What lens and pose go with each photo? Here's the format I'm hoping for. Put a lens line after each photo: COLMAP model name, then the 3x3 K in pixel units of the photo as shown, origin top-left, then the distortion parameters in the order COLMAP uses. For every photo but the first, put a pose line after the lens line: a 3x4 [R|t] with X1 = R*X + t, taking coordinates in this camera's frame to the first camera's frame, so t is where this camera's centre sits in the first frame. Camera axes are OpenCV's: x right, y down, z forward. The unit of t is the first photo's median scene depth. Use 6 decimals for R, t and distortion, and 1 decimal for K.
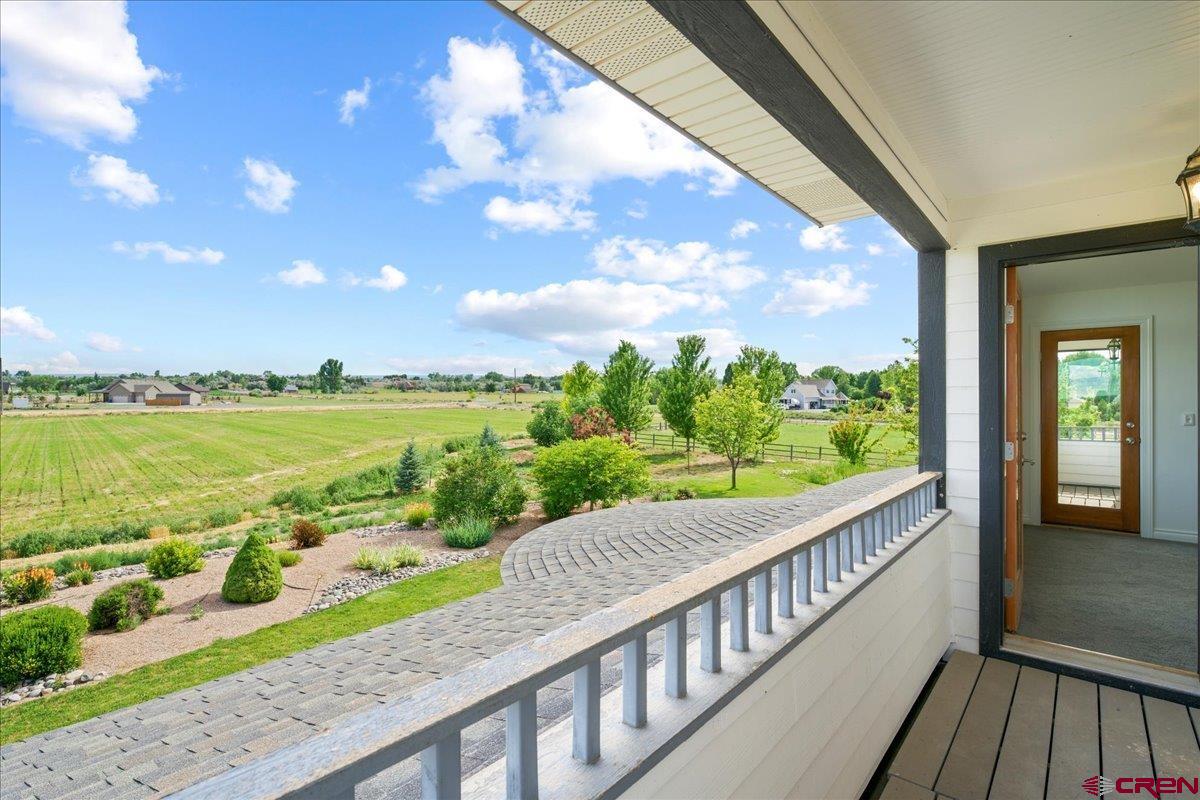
lens RADIAL K [[572.4, 0, 596.6], [0, 572.4, 400.4], [0, 0, 1]] dist [-0.001811, 0.000452]
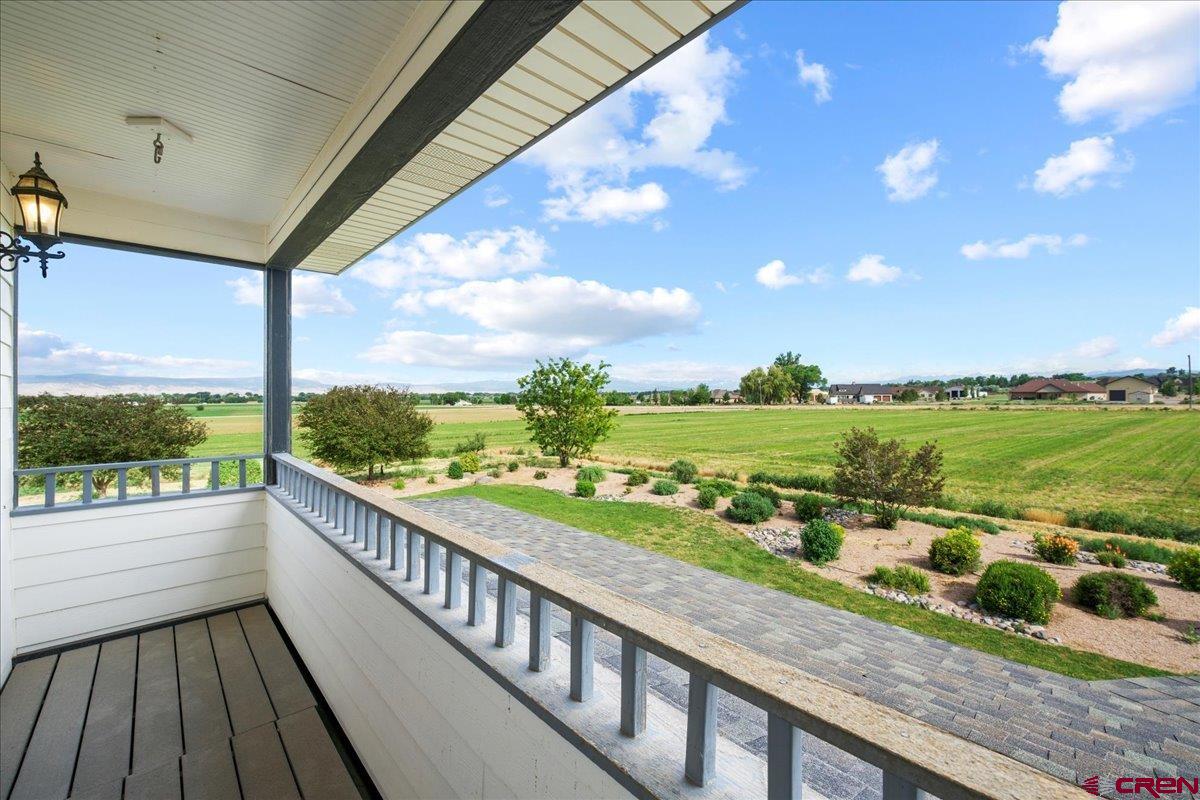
lens RADIAL K [[492.0, 0, 594.2], [0, 492.0, 401.9], [0, 0, 1]] dist [-0.001542, -0.000040]
pose [[-0.129995, 0.009443, -0.991470, 0.198416], [0.005965, 0.999944, 0.008742, 0.001021], [0.991497, -0.004778, -0.130044, 0.233349]]
